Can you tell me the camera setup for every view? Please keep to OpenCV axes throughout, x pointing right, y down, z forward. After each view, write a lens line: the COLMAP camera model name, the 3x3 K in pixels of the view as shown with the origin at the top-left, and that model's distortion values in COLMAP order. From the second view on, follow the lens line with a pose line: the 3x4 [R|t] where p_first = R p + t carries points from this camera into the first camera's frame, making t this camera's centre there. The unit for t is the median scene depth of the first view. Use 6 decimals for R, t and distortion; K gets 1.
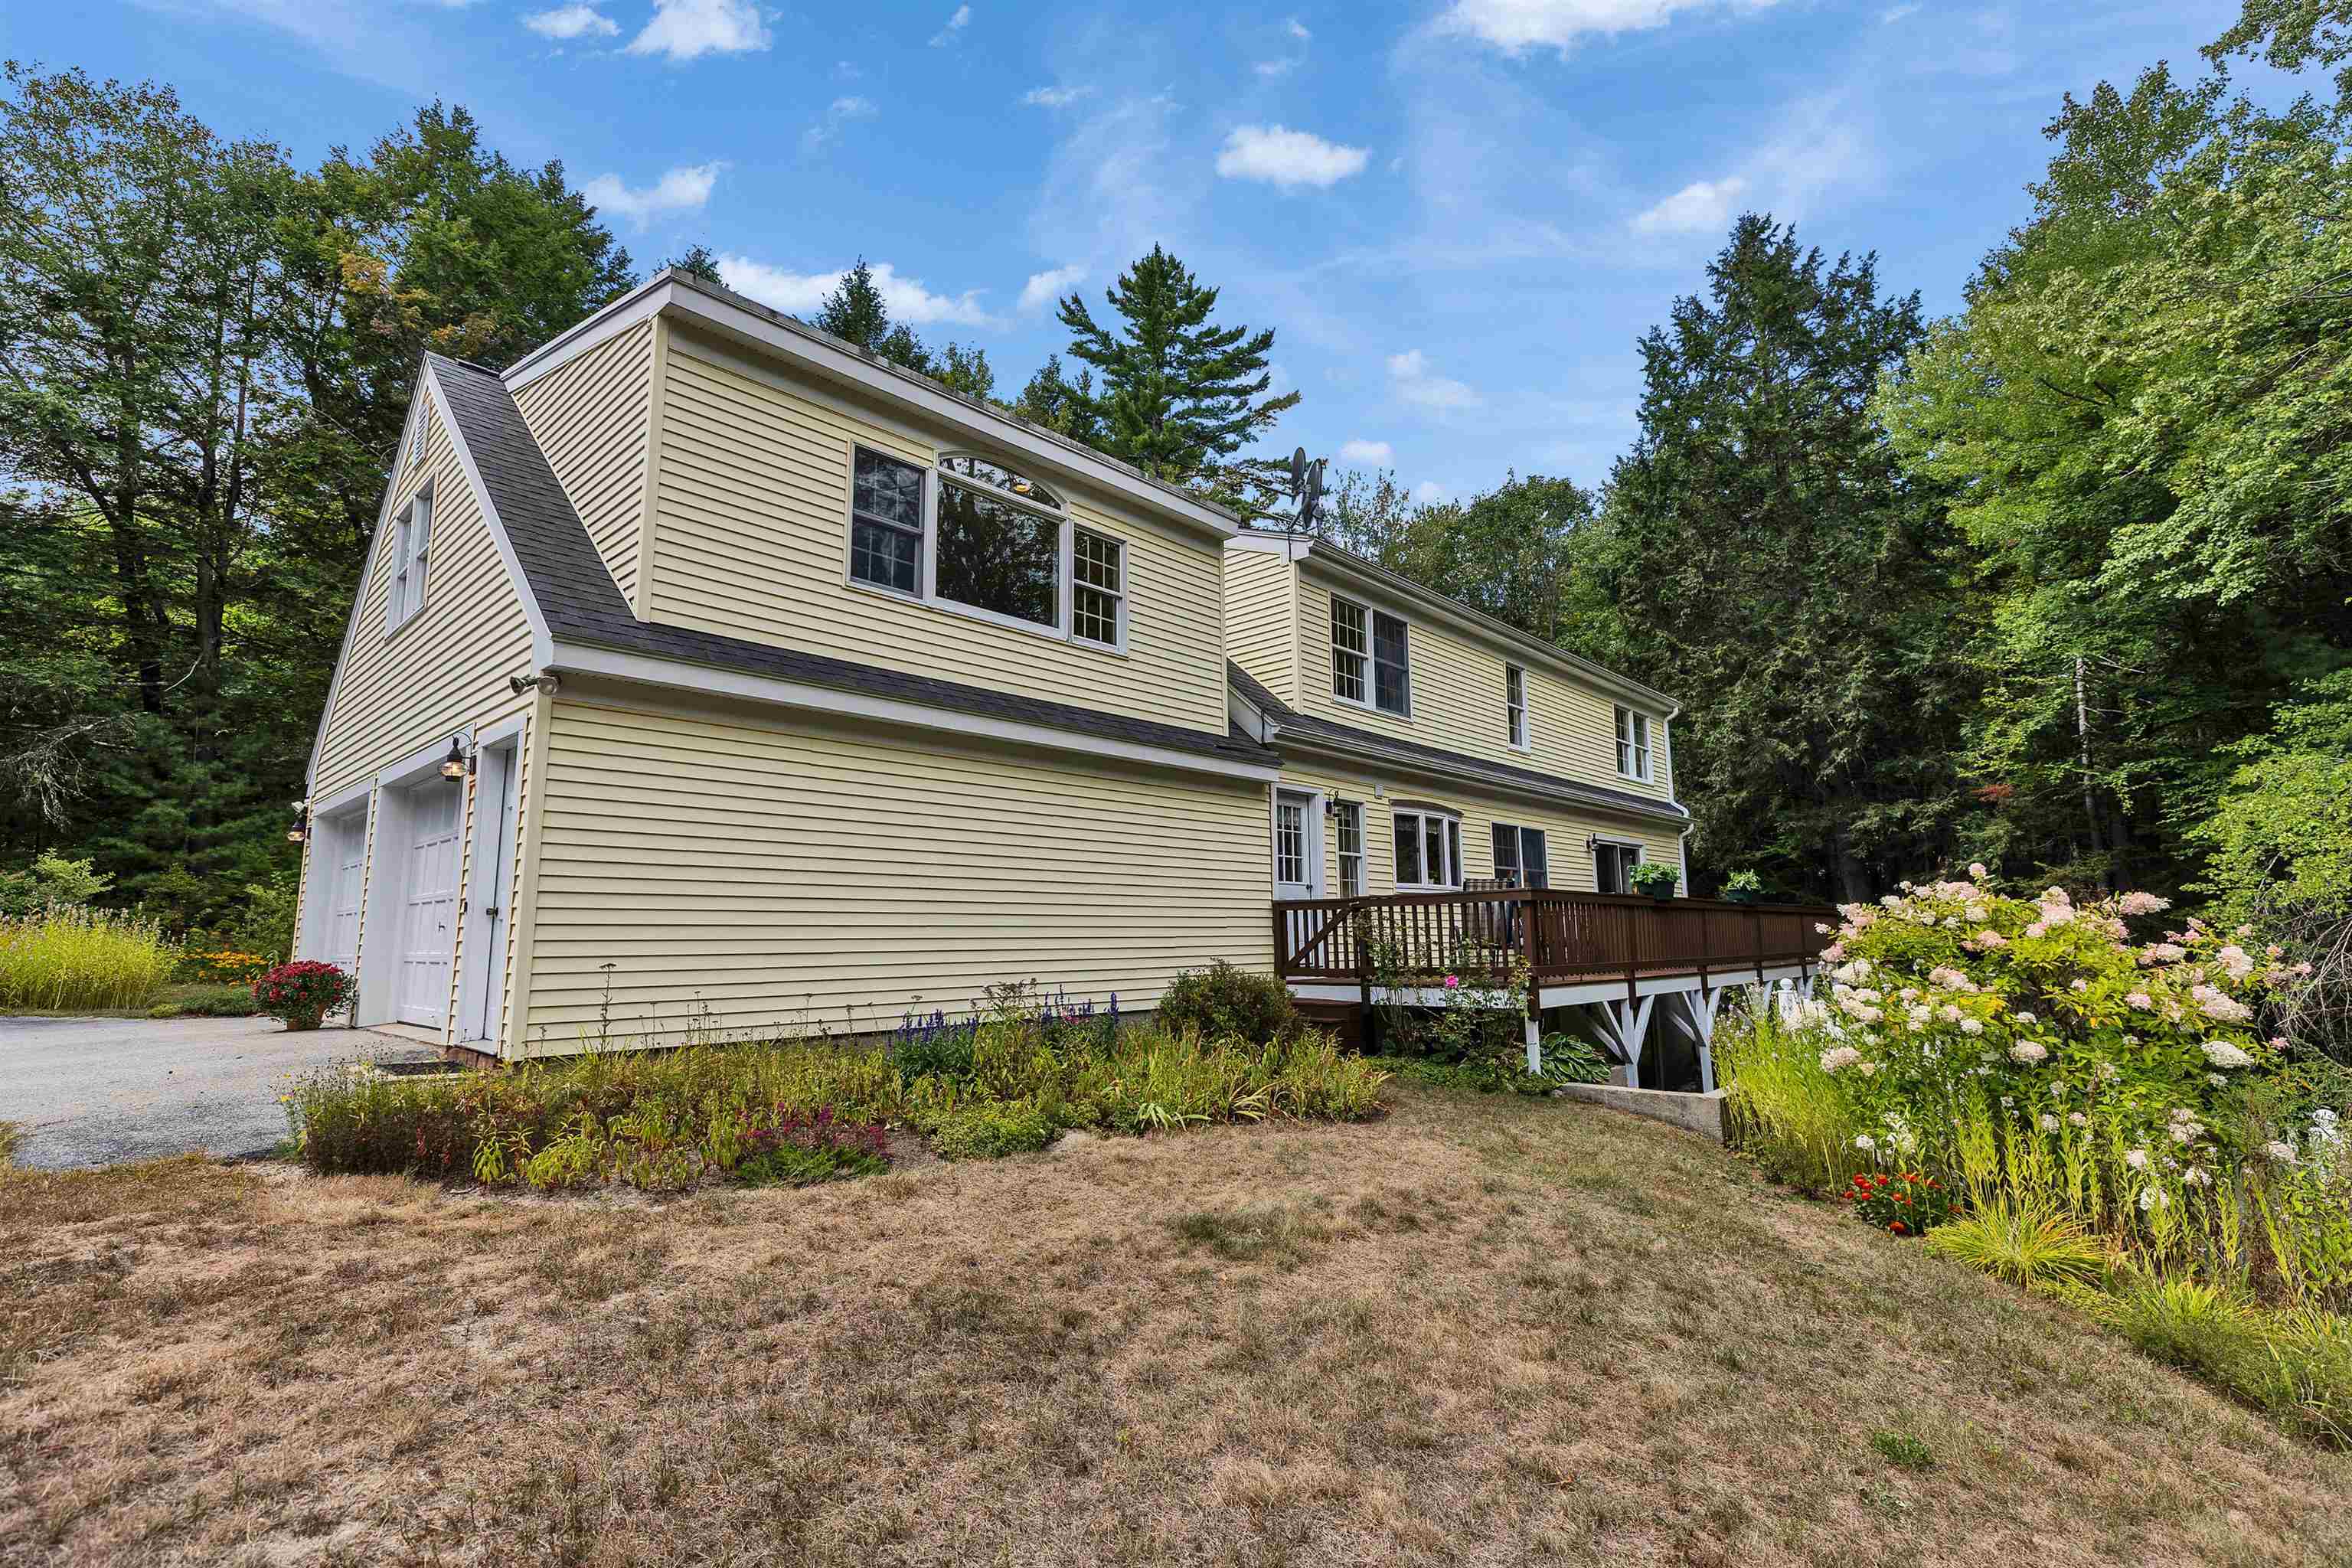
lens RADIAL K [[1044.1, 0, 1176.0], [0, 1044.1, 784.0], [0, 0, 1]] dist [0.001657, -0.000231]
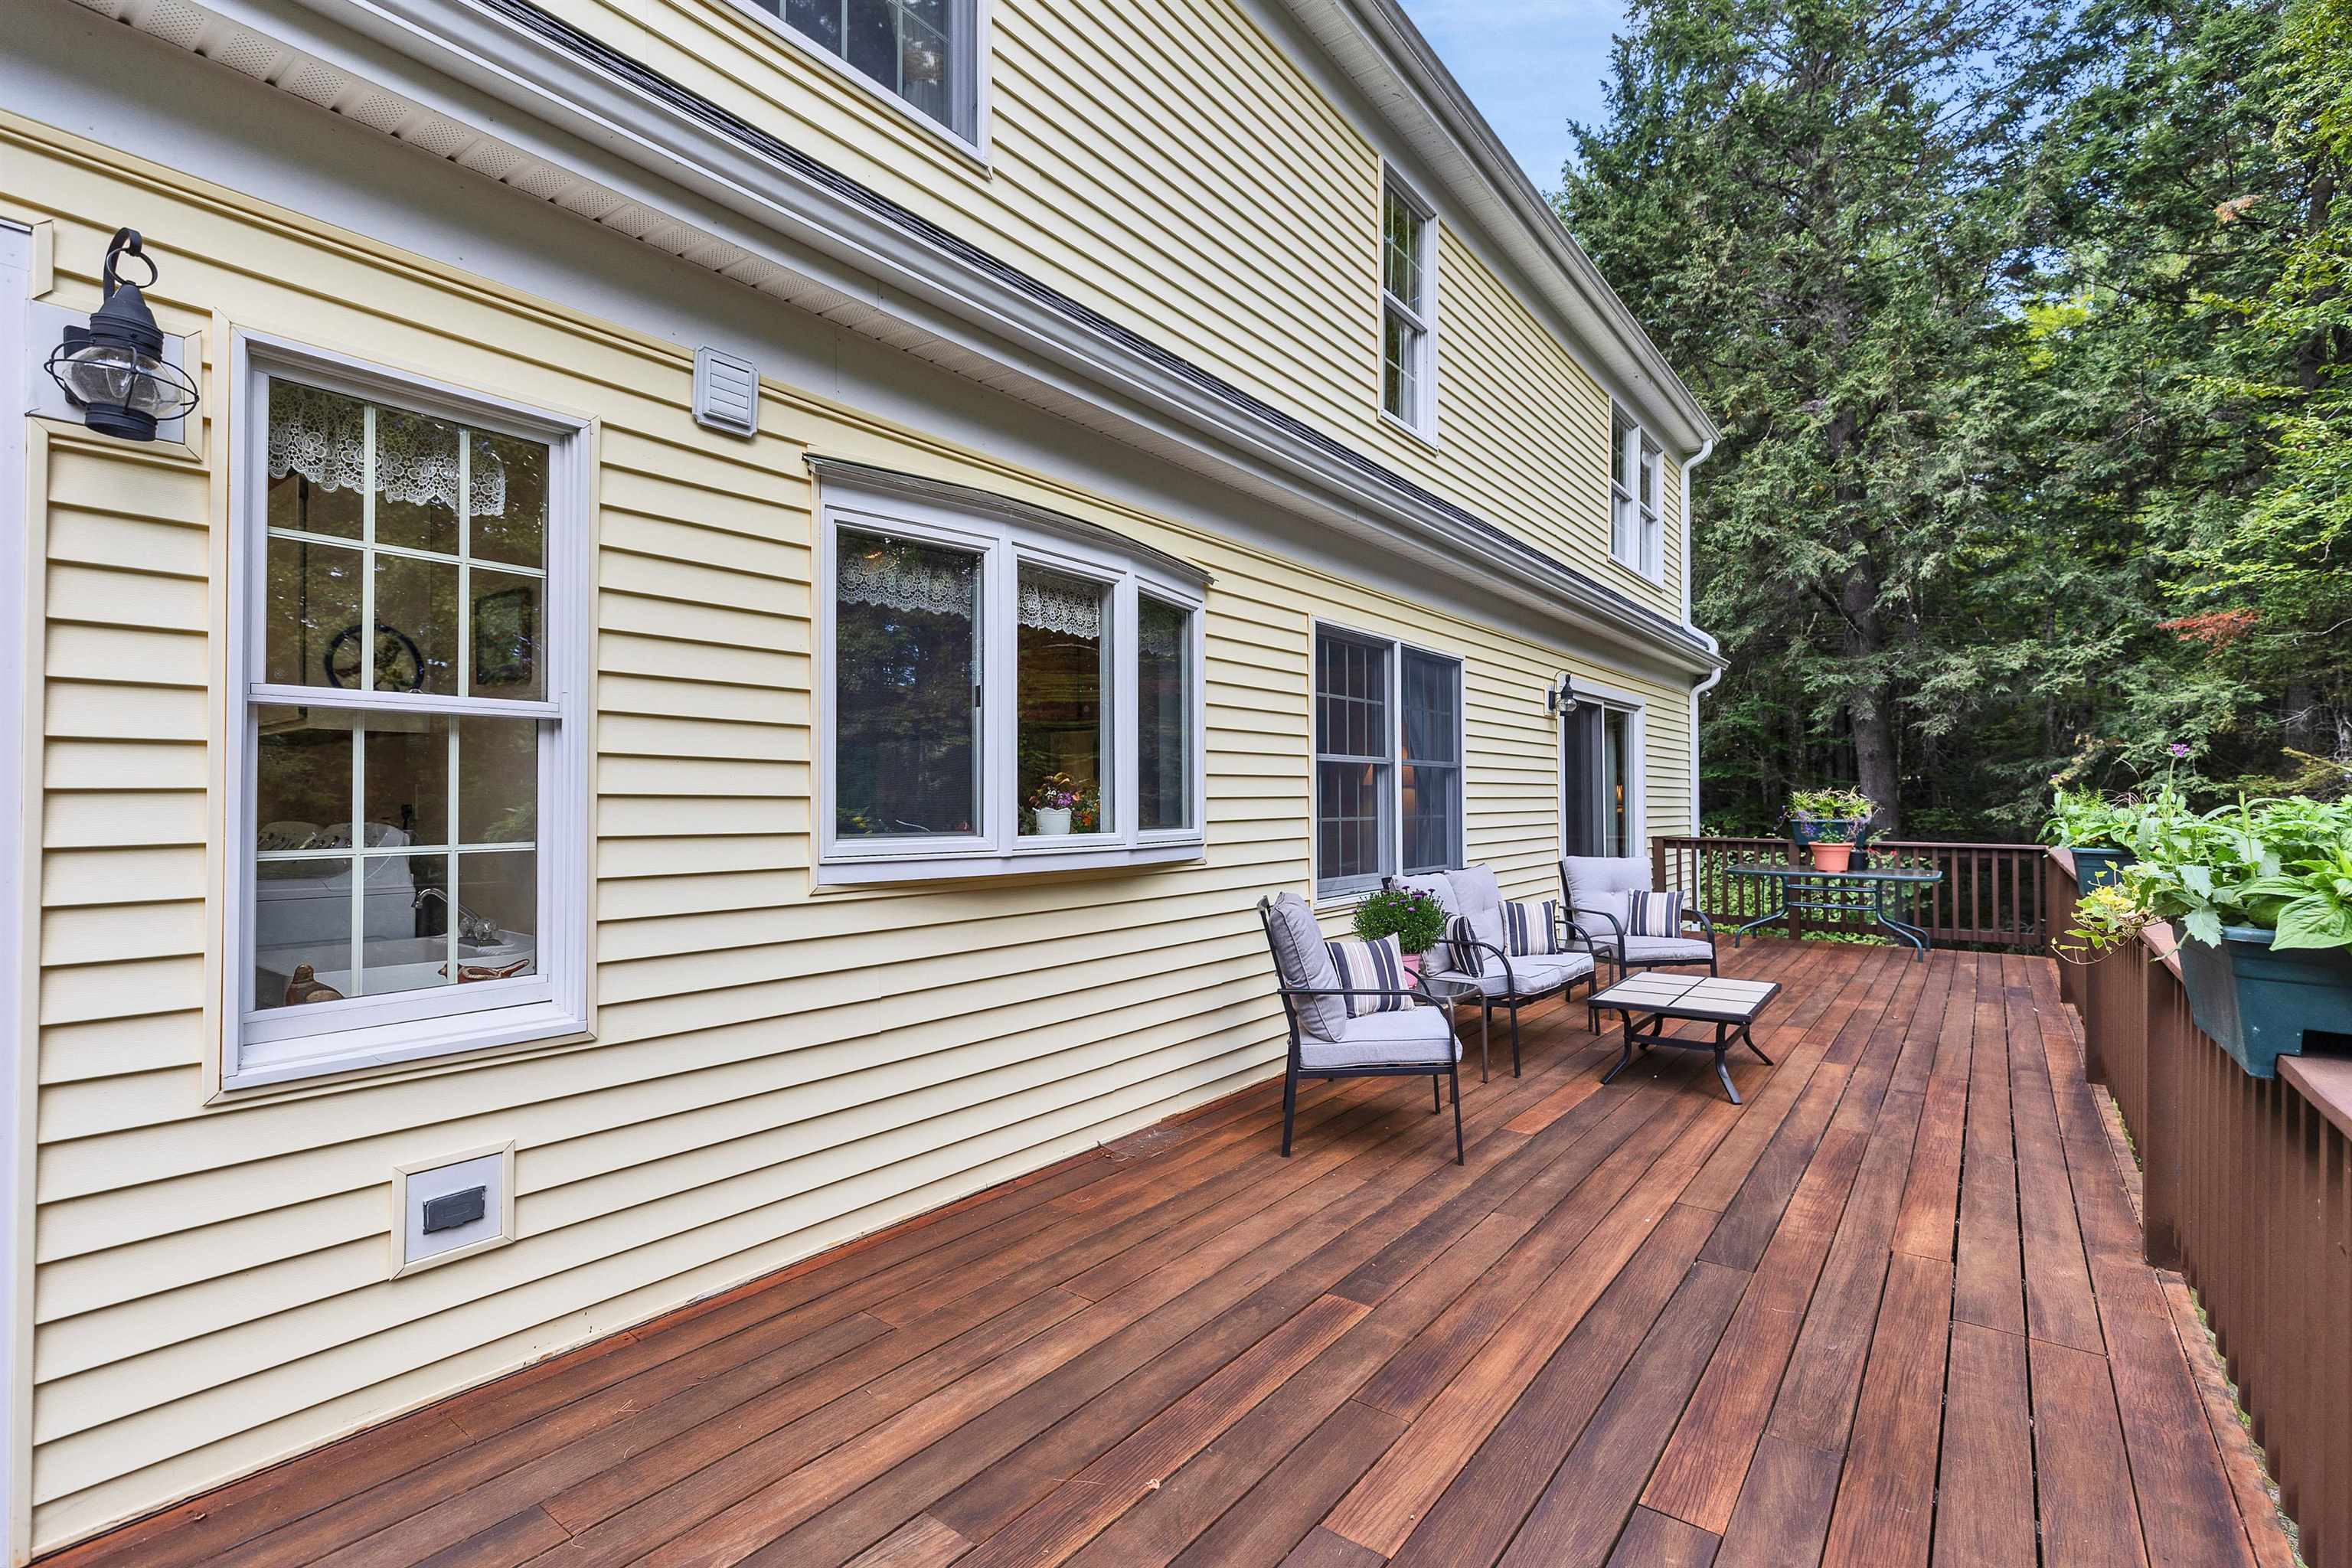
lens RADIAL K [[1044.1, 0, 1176.0], [0, 1044.1, 784.0], [0, 0, 1]] dist [0.001657, -0.000231]
pose [[0.994471, 0.010464, 0.104487, 0.160790], [-0.024155, 0.991136, 0.130637, 0.032622], [-0.102194, -0.132438, 0.985909, 0.480681]]
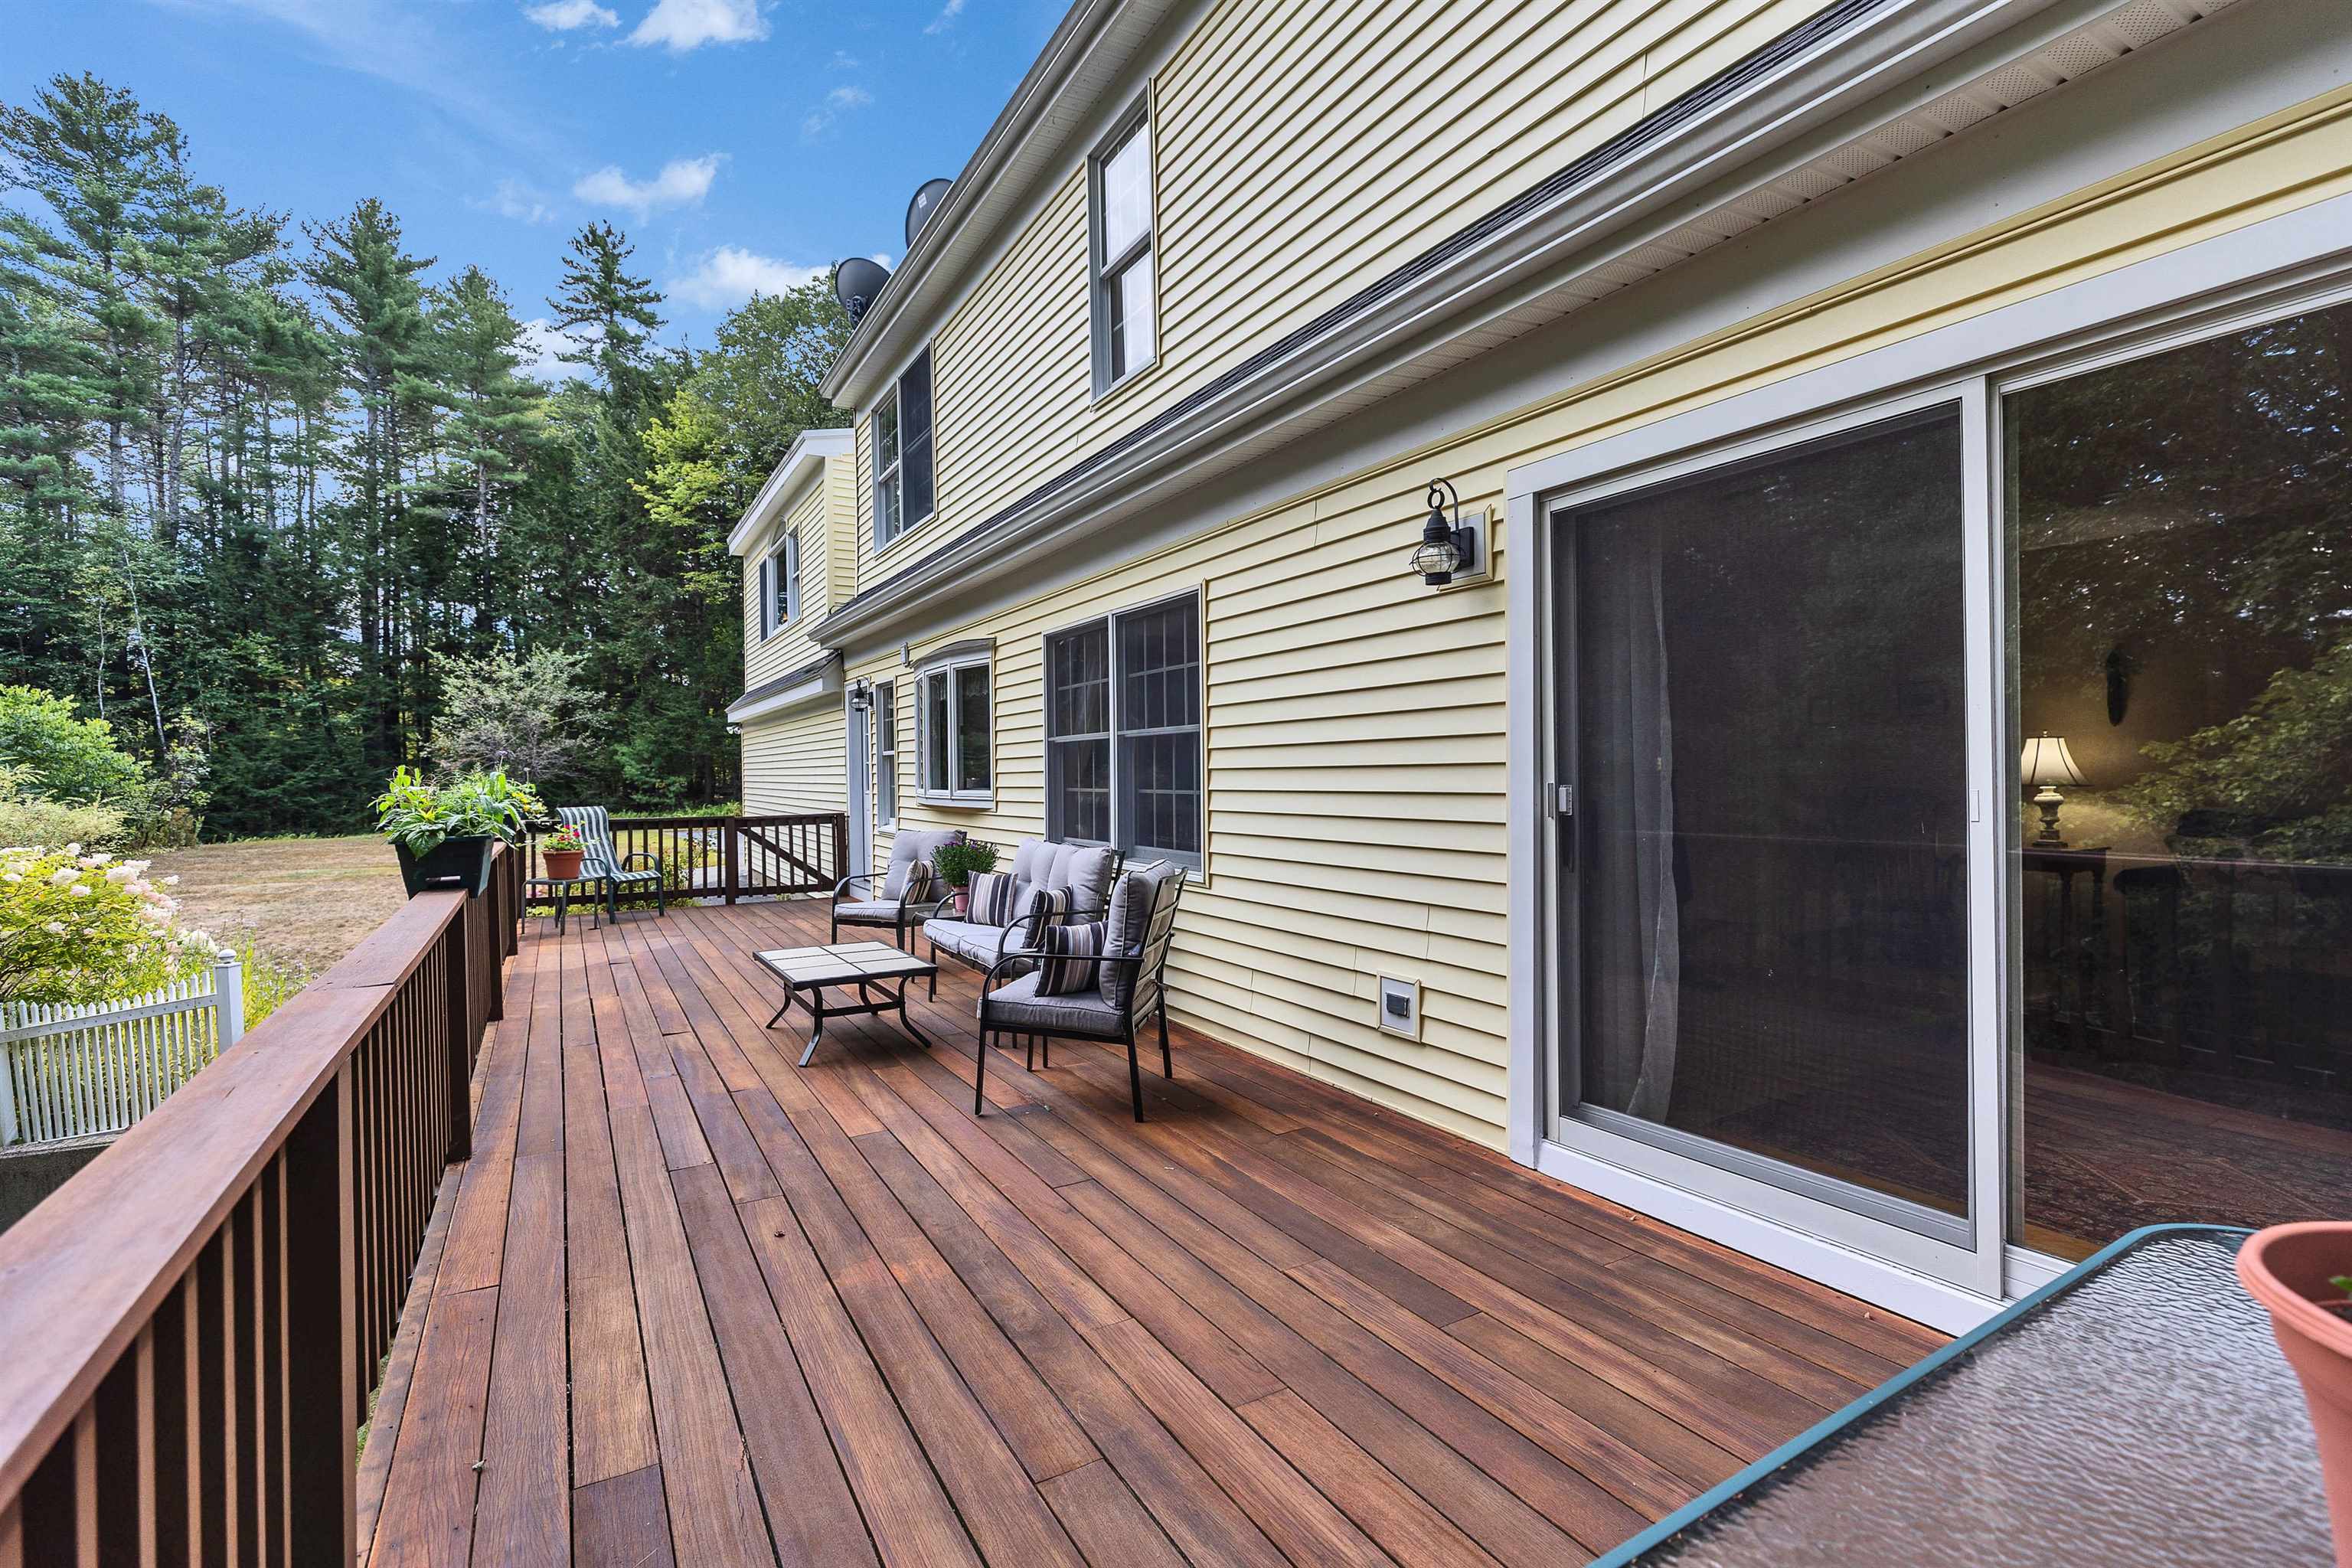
lens RADIAL K [[1011.4, 0, 1176.0], [0, 1011.4, 784.0], [0, 0, 1]] dist [0.000659, -0.000037]
pose [[-0.285938, 0.027634, -0.957850, 0.488265], [0.149828, 0.988579, -0.016207, 0.079494], [0.946462, -0.148147, -0.286813, 0.827840]]
